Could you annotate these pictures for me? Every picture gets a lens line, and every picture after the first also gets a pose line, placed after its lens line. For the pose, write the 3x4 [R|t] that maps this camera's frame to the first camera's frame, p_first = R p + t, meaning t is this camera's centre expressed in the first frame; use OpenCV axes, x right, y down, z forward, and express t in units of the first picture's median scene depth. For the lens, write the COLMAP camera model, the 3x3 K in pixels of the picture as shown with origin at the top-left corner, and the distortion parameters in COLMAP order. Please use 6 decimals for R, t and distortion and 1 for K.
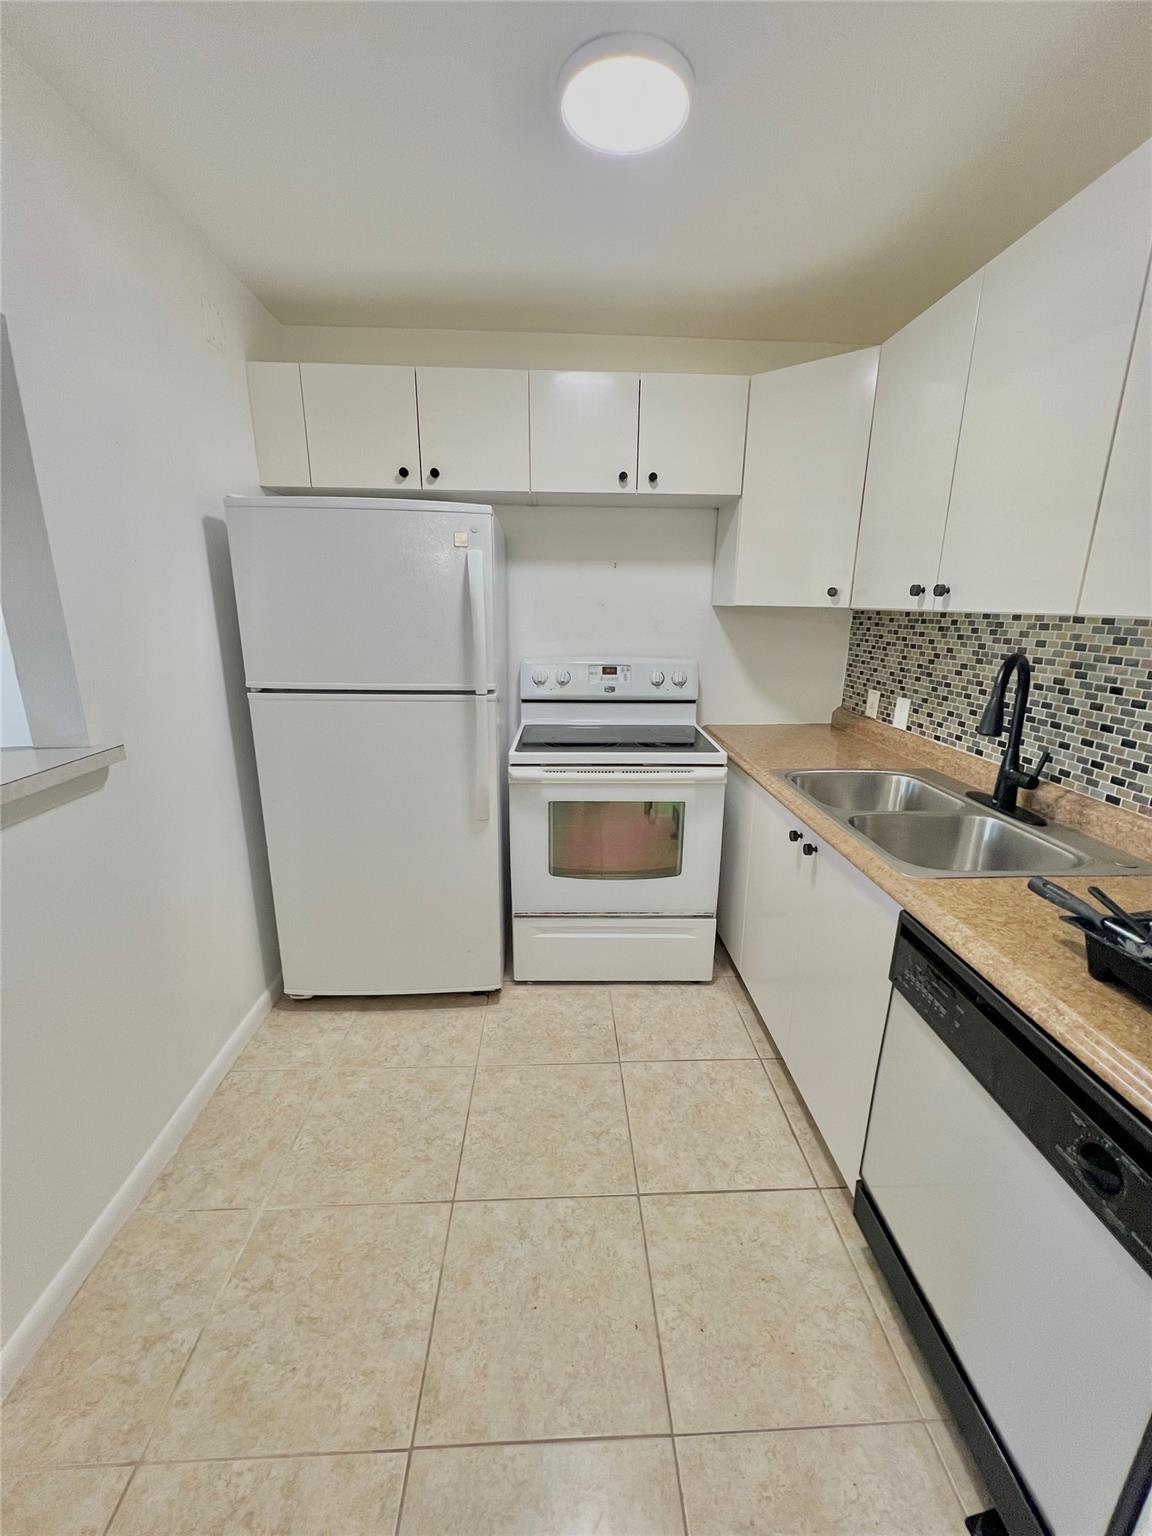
lens RADIAL K [[613.2, 0, 582.0], [0, 613.2, 771.2], [0, 0, 1]] dist [-0.000679, -0.000393]
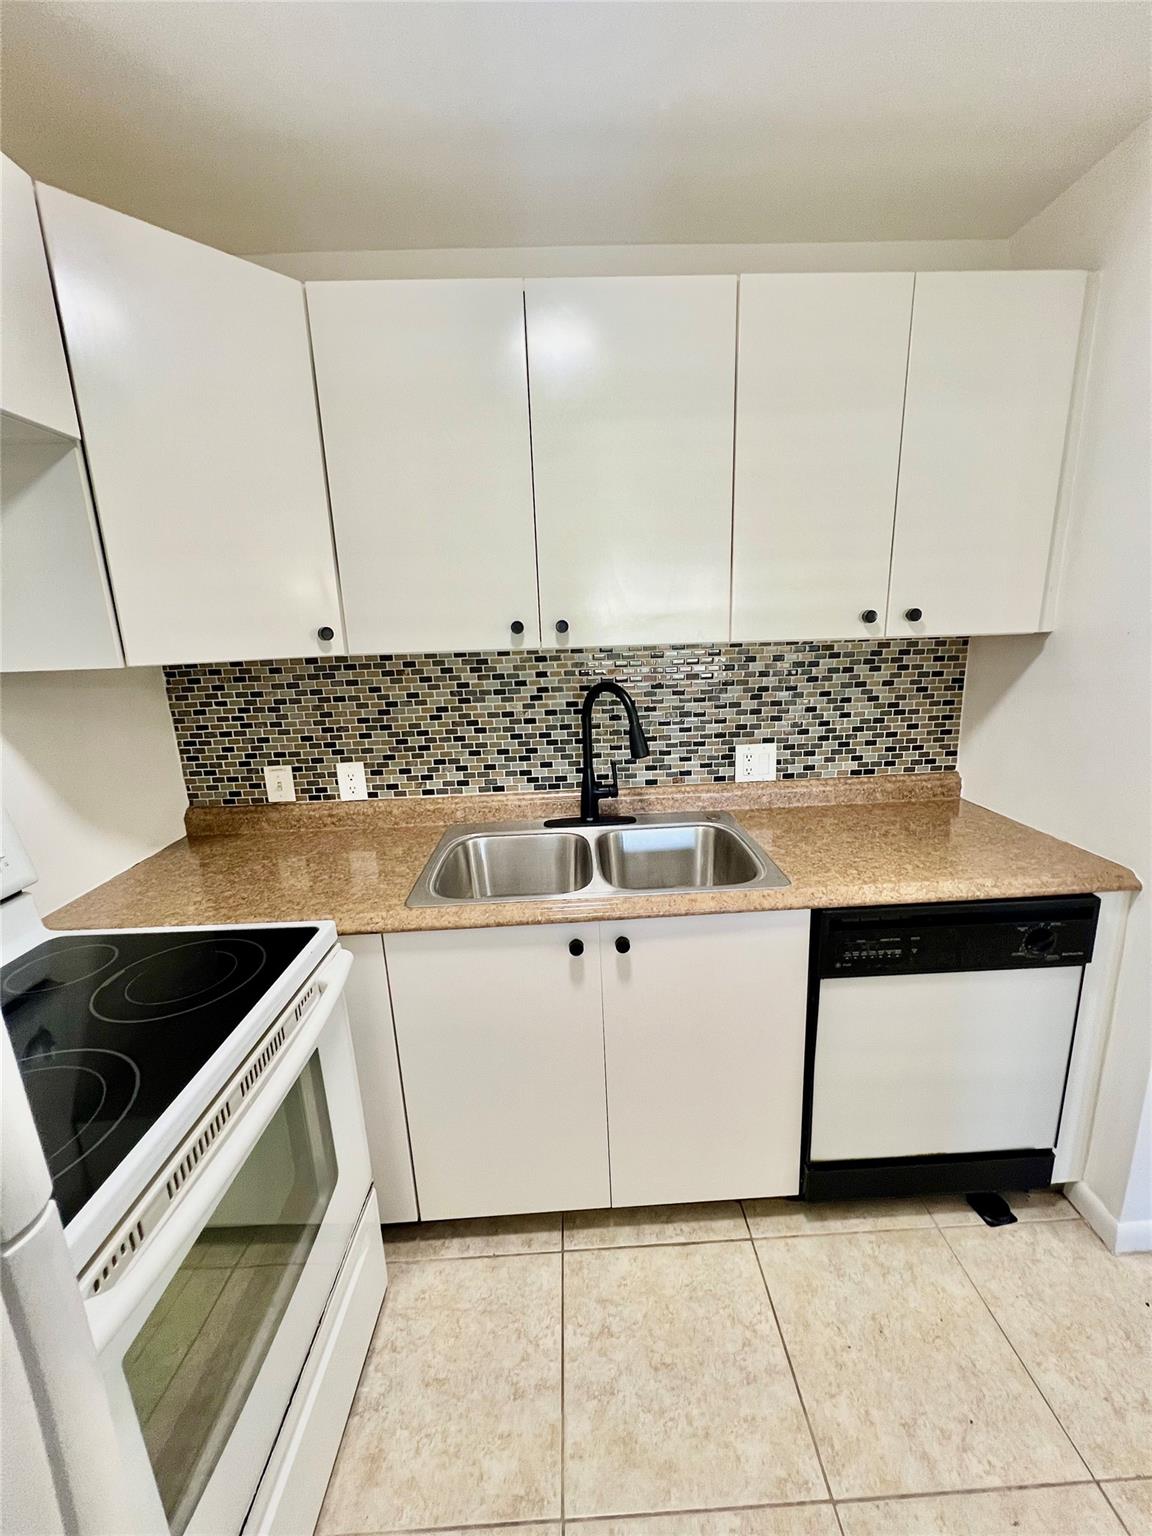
lens RADIAL K [[613.2, 0, 582.0], [0, 613.2, 771.2], [0, 0, 1]] dist [-0.000679, -0.000393]
pose [[0.009212, -0.235389, 0.971858, -0.277861], [0.300532, 0.927617, 0.221825, -0.214967], [-0.953727, 0.290031, 0.079287, 0.716187]]
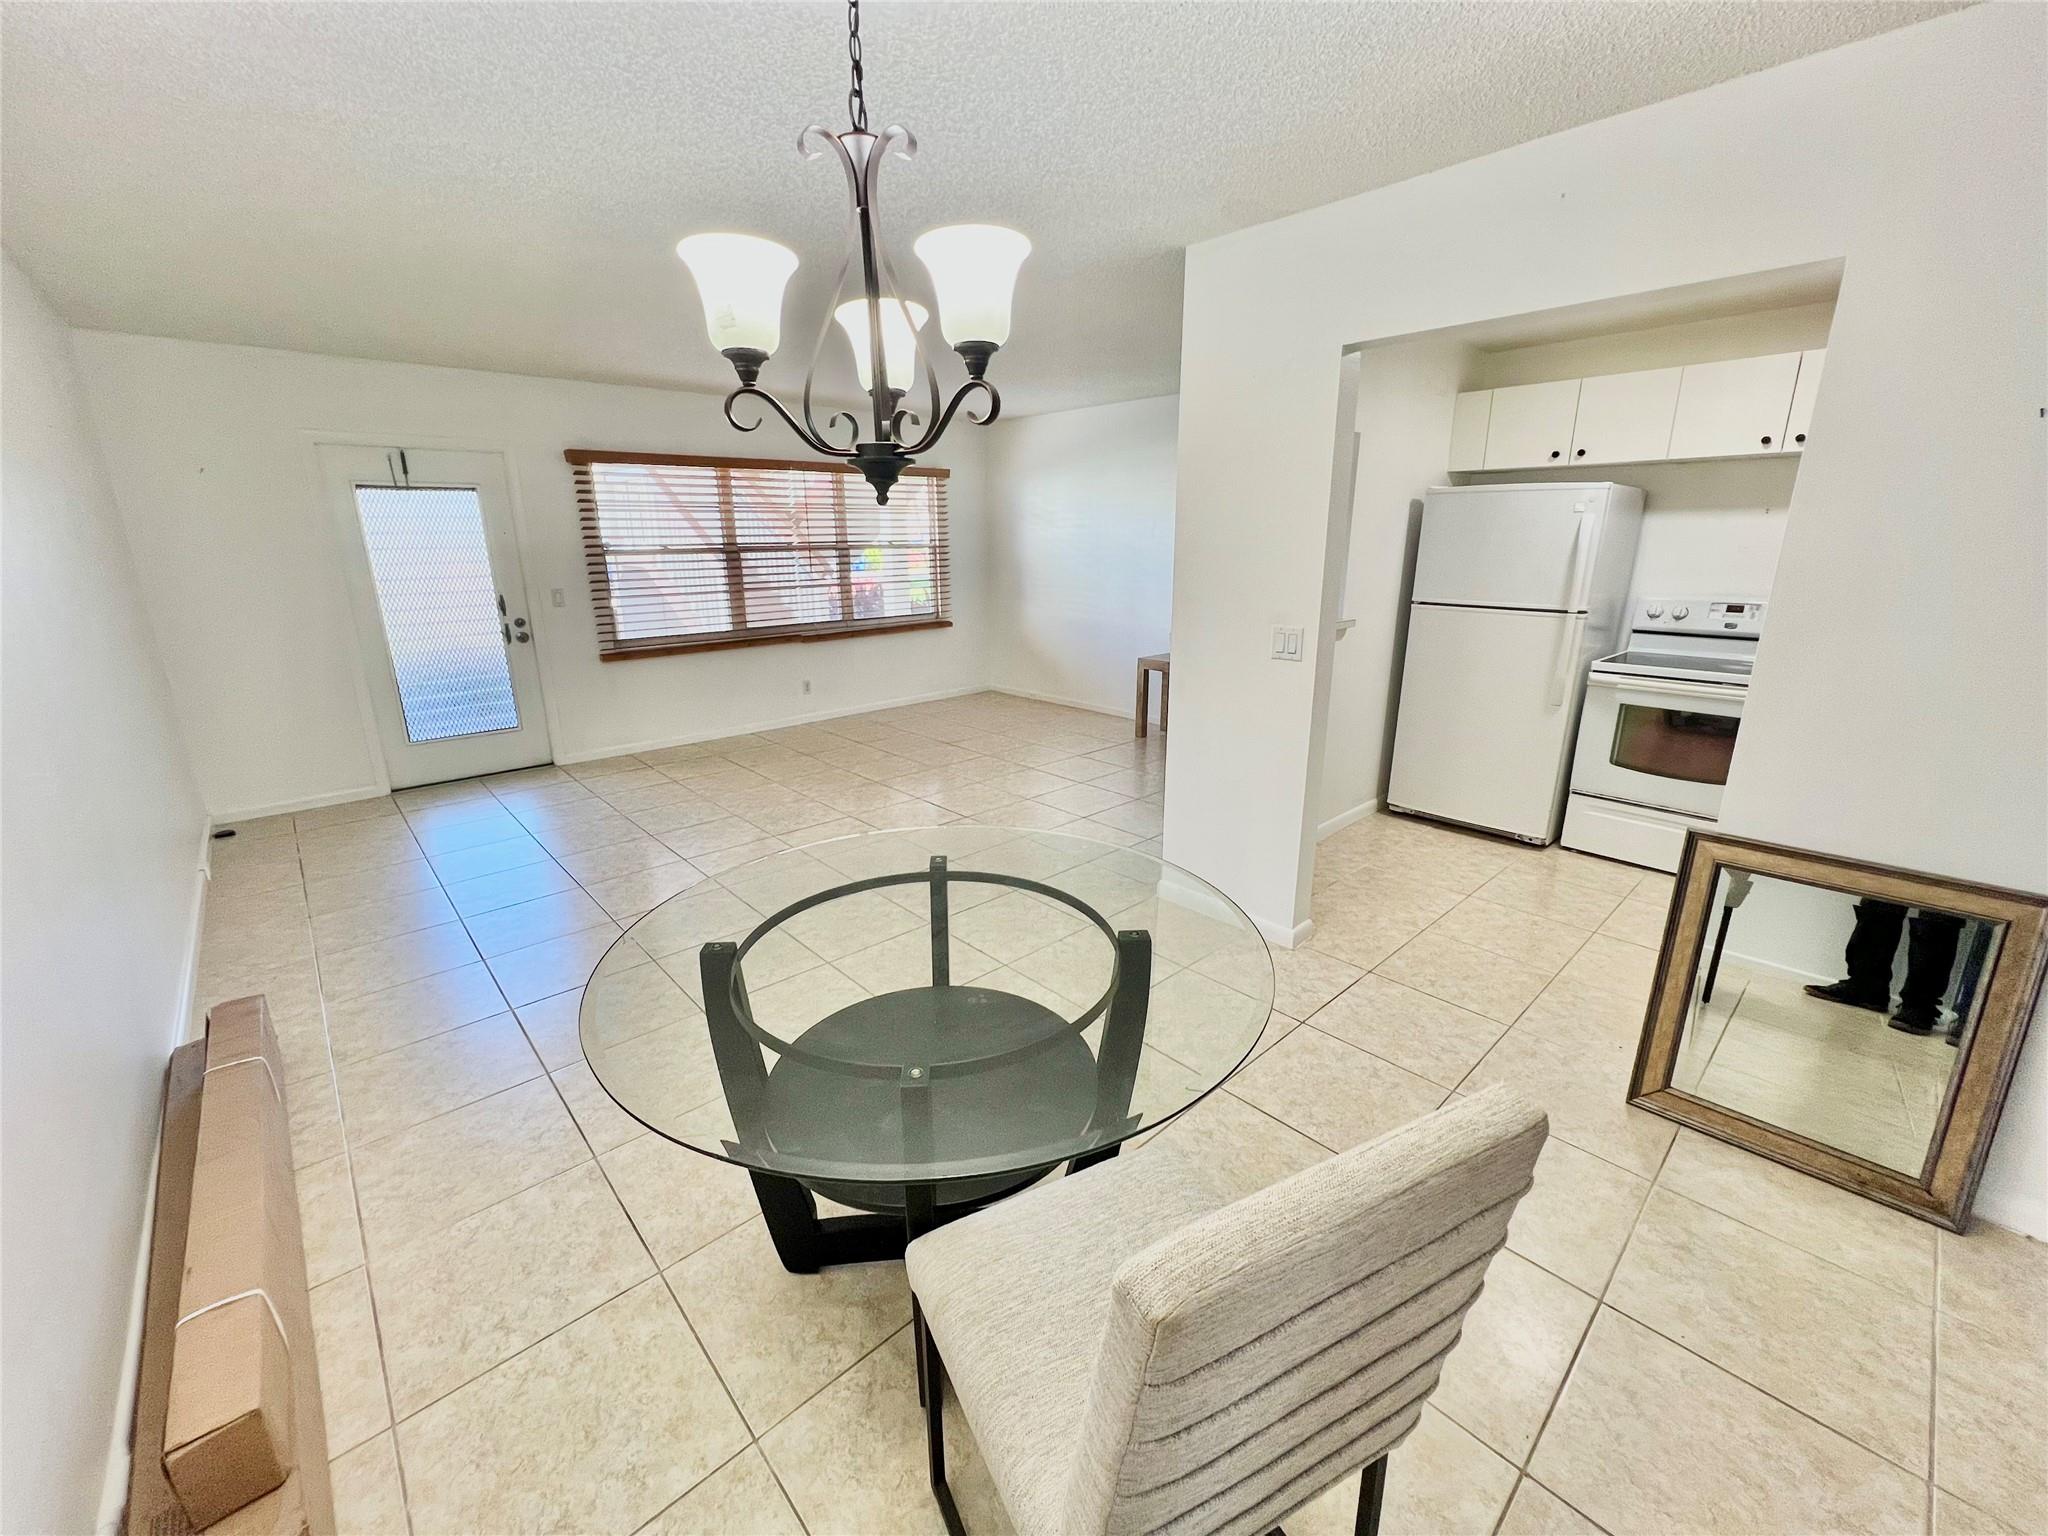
lens RADIAL K [[817.6, 0, 1030.1], [0, 817.6, 762.6], [0, 0, 1]] dist [-0.000679, -0.000393]
pose [[0.644947, 0.192496, -0.739587, 0.441237], [-0.187159, 0.978072, 0.091359, 0.247105], [0.740956, 0.079499, 0.666832, -1.053416]]
